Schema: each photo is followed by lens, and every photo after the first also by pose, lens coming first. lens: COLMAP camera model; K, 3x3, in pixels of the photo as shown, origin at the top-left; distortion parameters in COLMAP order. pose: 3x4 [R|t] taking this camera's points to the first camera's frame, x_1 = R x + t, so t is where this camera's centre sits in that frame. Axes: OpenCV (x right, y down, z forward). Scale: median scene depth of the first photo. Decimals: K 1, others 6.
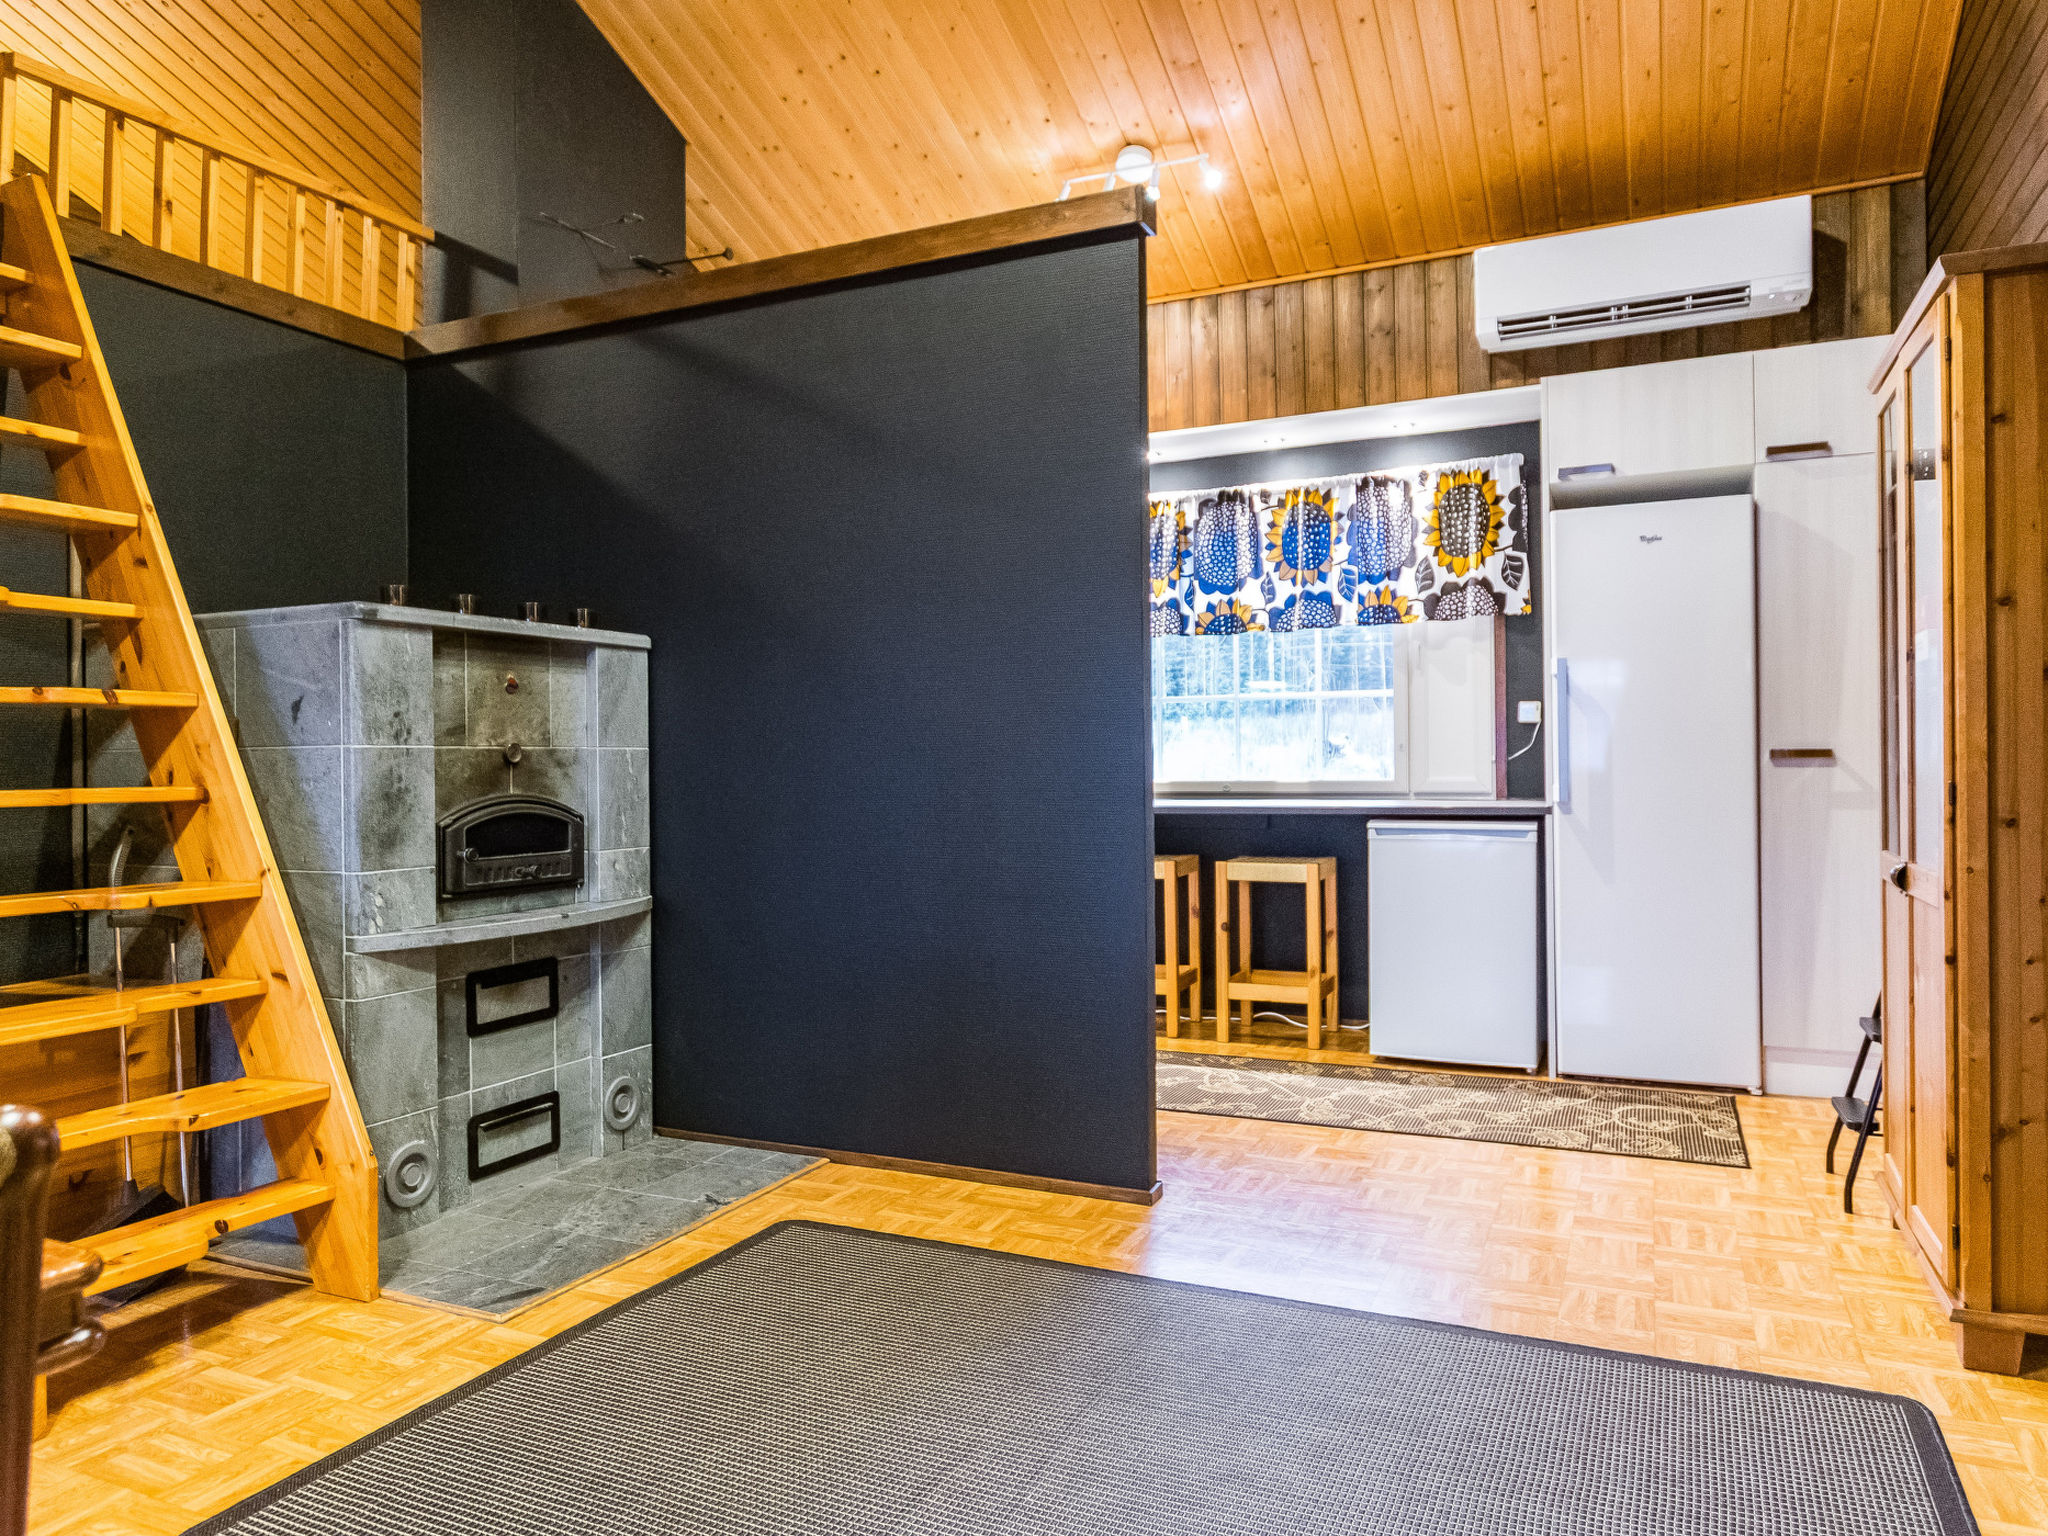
lens RADIAL K [[1354.6, 0, 1024.0], [0, 1354.6, 768.0], [0, 0, 1]] dist [-0.000296, 0.000948]
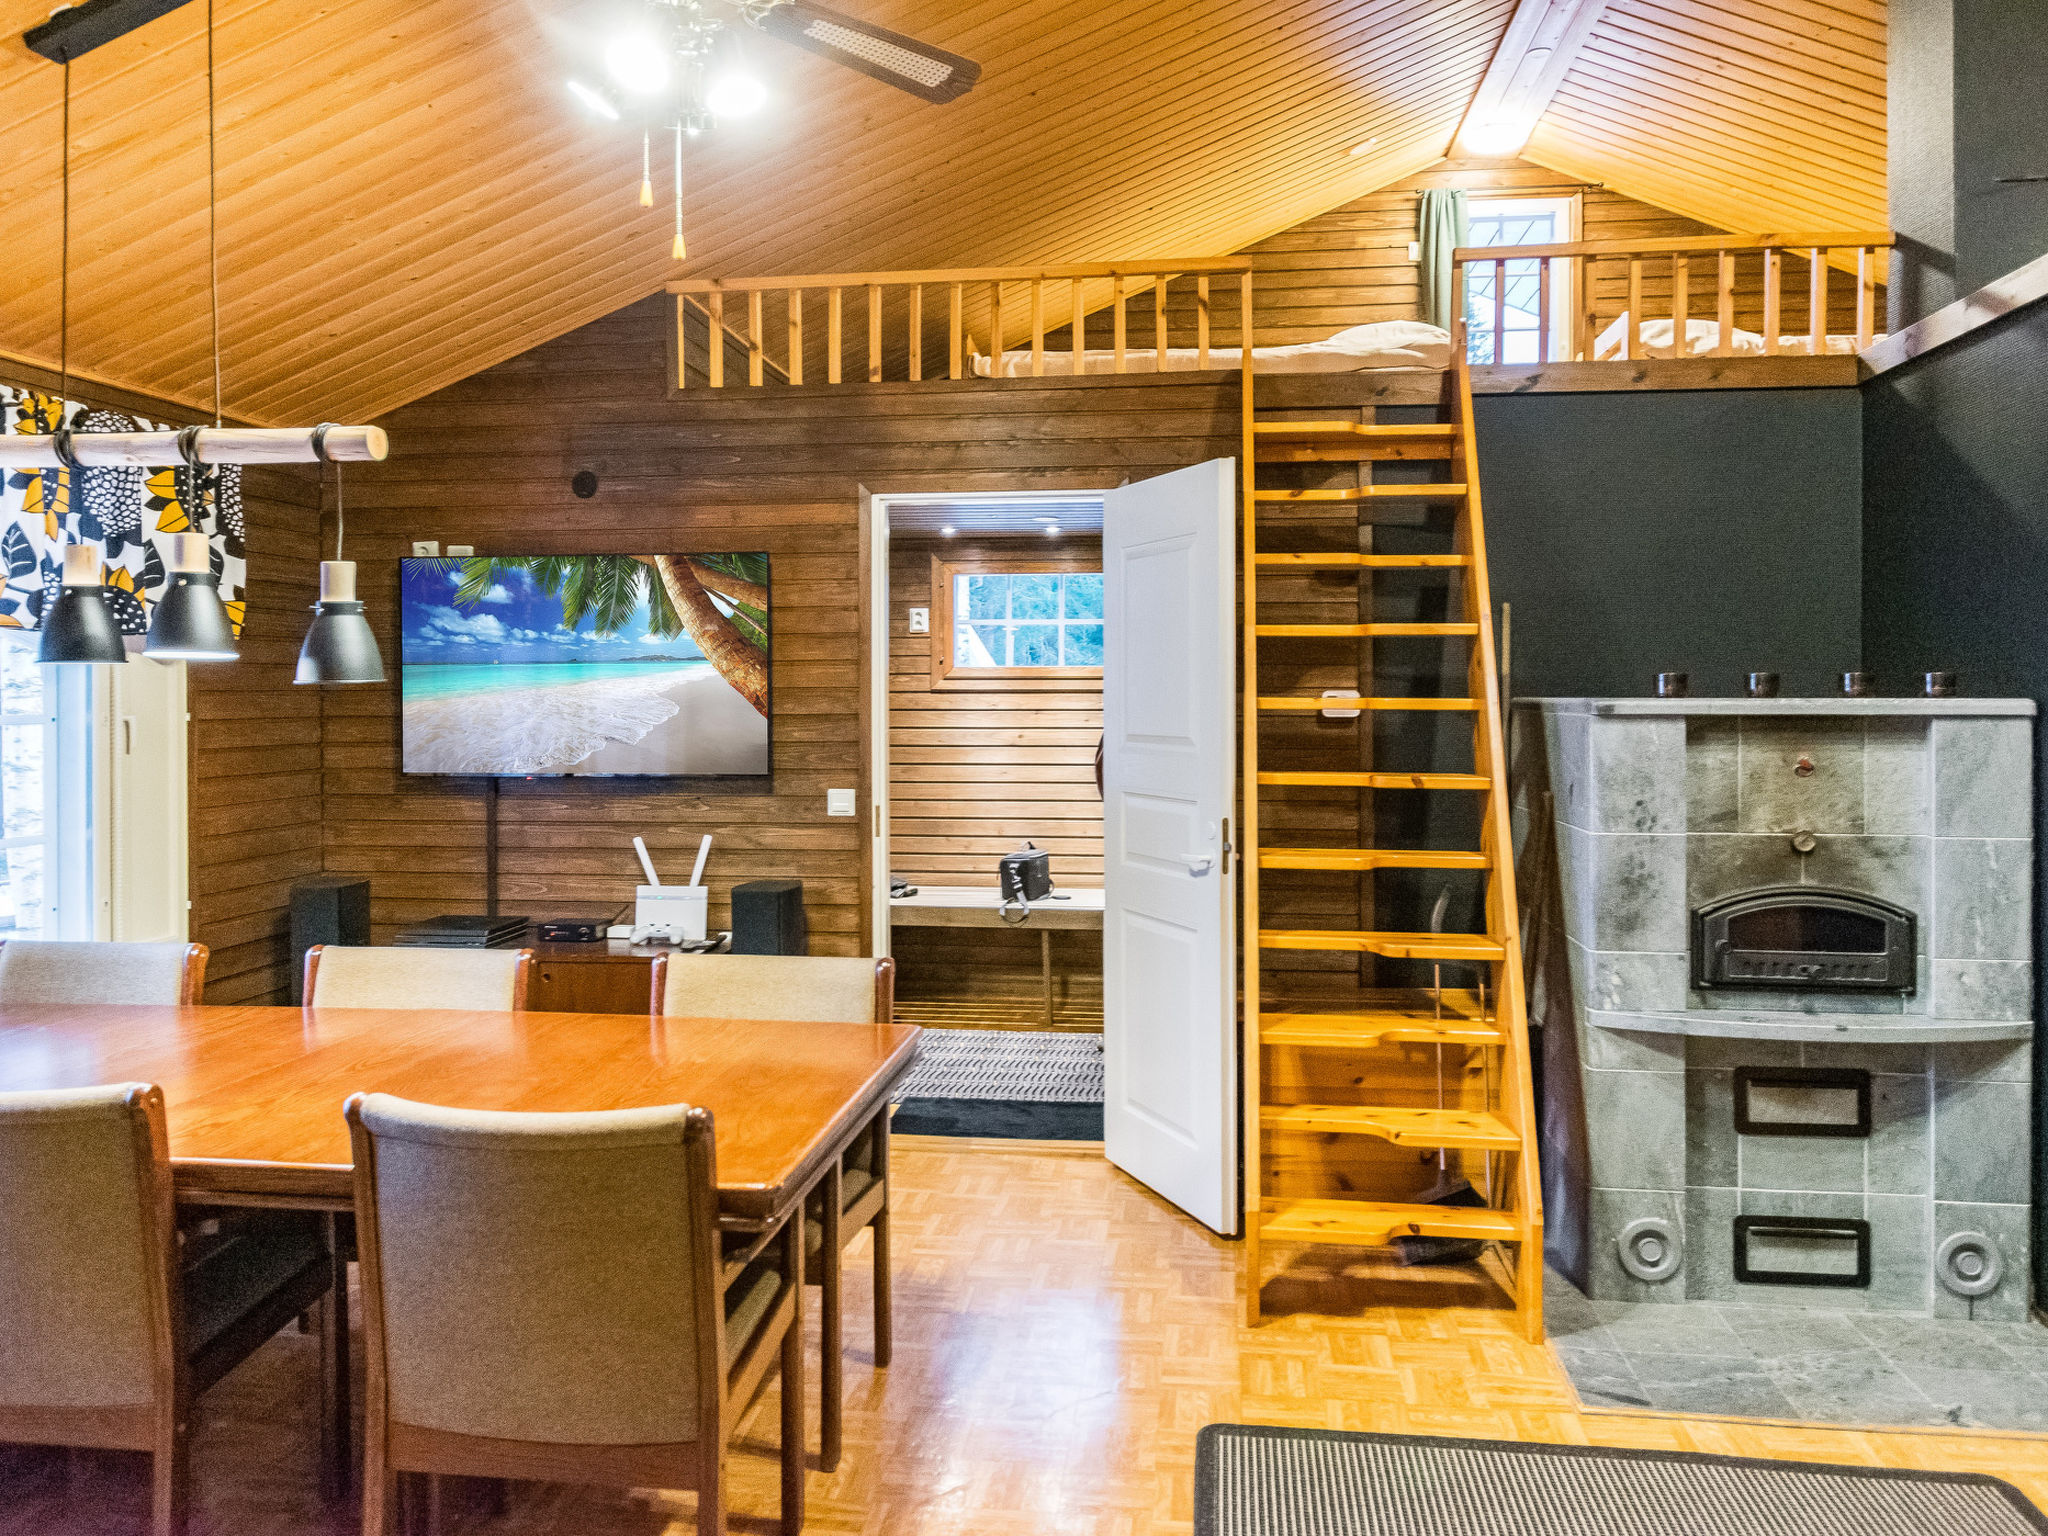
lens RADIAL K [[1530.8, 0, 1024.0], [0, 1530.8, 704.0], [0, 0, 1]] dist [0.000295, -0.001799]
pose [[0.308769, 0.017500, -0.950976, 0.466922], [-0.011282, 0.999828, 0.014736, -0.117691], [0.951070, 0.006179, 0.308913, 0.174176]]
